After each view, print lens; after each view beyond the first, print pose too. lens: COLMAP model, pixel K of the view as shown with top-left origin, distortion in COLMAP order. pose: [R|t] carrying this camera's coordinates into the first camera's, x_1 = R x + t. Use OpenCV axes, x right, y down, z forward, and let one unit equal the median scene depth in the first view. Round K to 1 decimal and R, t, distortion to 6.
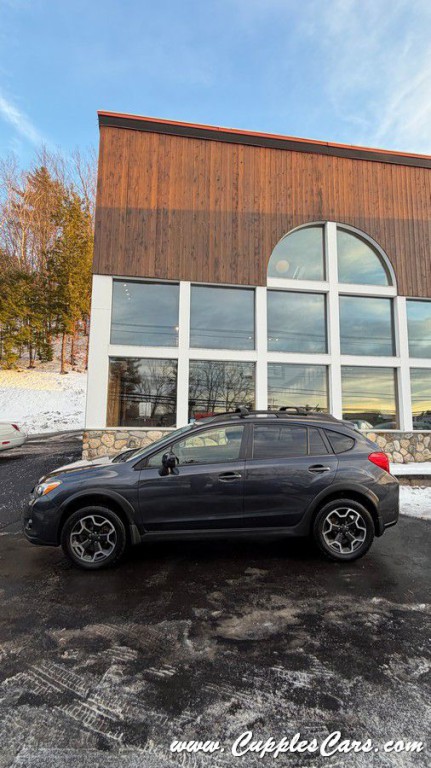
lens RADIAL K [[349.2, 0, 214.4], [0, 349.2, 377.2], [0, 0, 1]] dist [-0.002445, 0.000517]
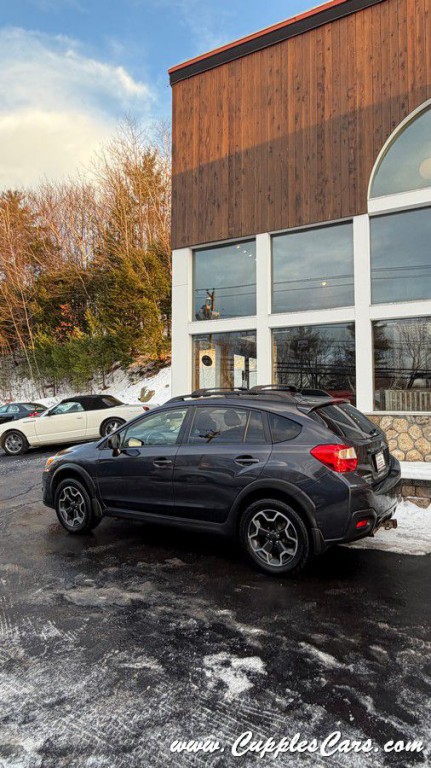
lens RADIAL K [[445.3, 0, 214.8], [0, 445.3, 372.1], [0, 0, 1]] dist [-0.001269, -0.000349]
pose [[0.805495, -0.050424, -0.590454, 0.859768], [0.086530, 0.995702, 0.033012, 0.013480], [0.586251, -0.077683, 0.806396, 0.120015]]
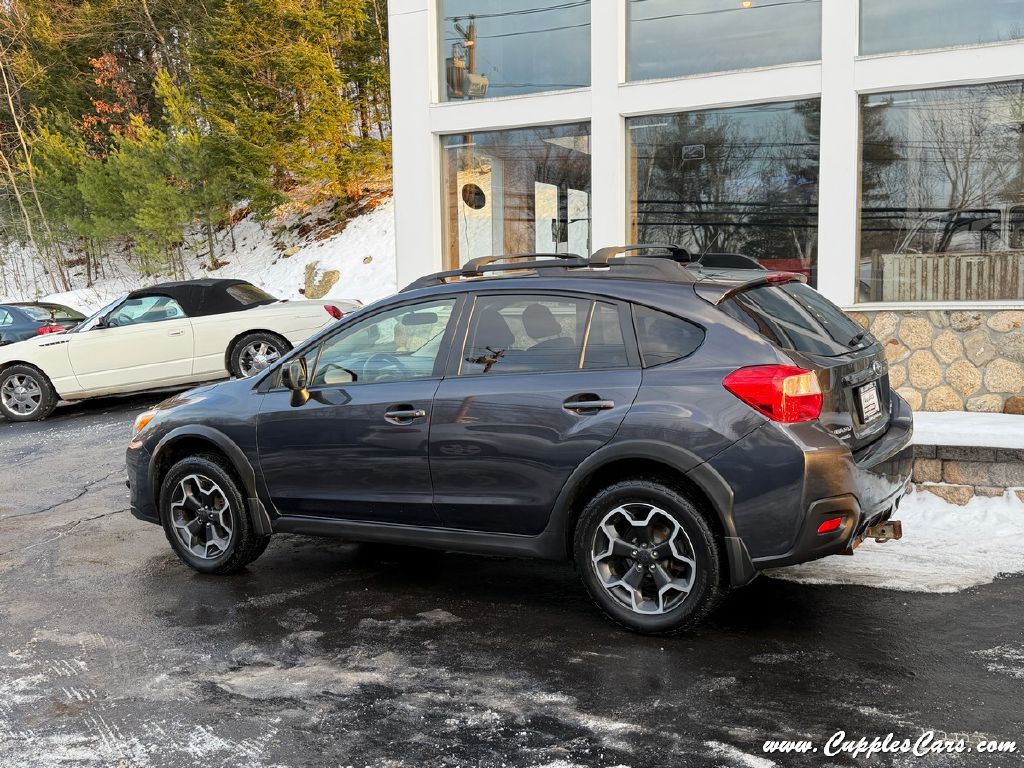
lens RADIAL K [[1060.2, 0, 506.9], [0, 1060.2, 369.9], [0, 0, 1]] dist [0.174131, -0.342692]
pose [[0.823758, 0.016022, -0.566715, 0.890560], [0.096984, 0.980884, 0.168704, 0.014100], [0.558584, -0.193934, 0.806457, -0.010426]]
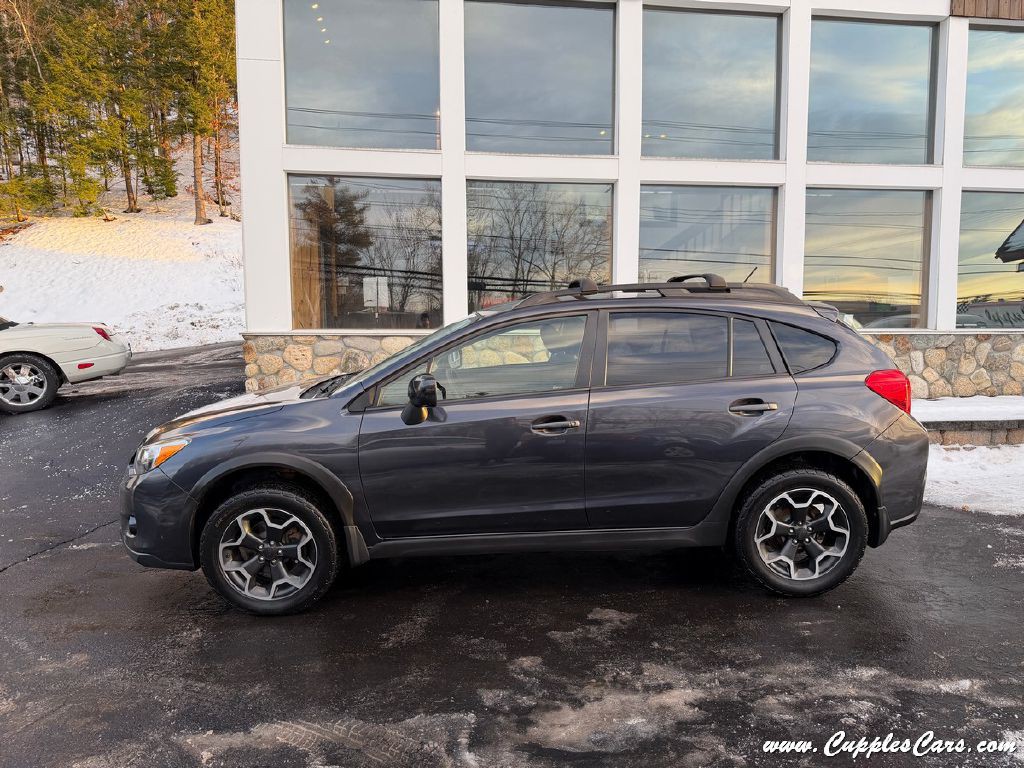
lens RADIAL K [[725.5, 0, 514.4], [0, 725.5, 372.4], [0, 0, 1]] dist [0.011311, -0.010350]
pose [[0.999770, -0.011042, -0.018380, 0.007610], [0.014361, 0.981367, 0.191605, 0.033781], [0.015922, -0.191825, 0.981300, 0.079050]]
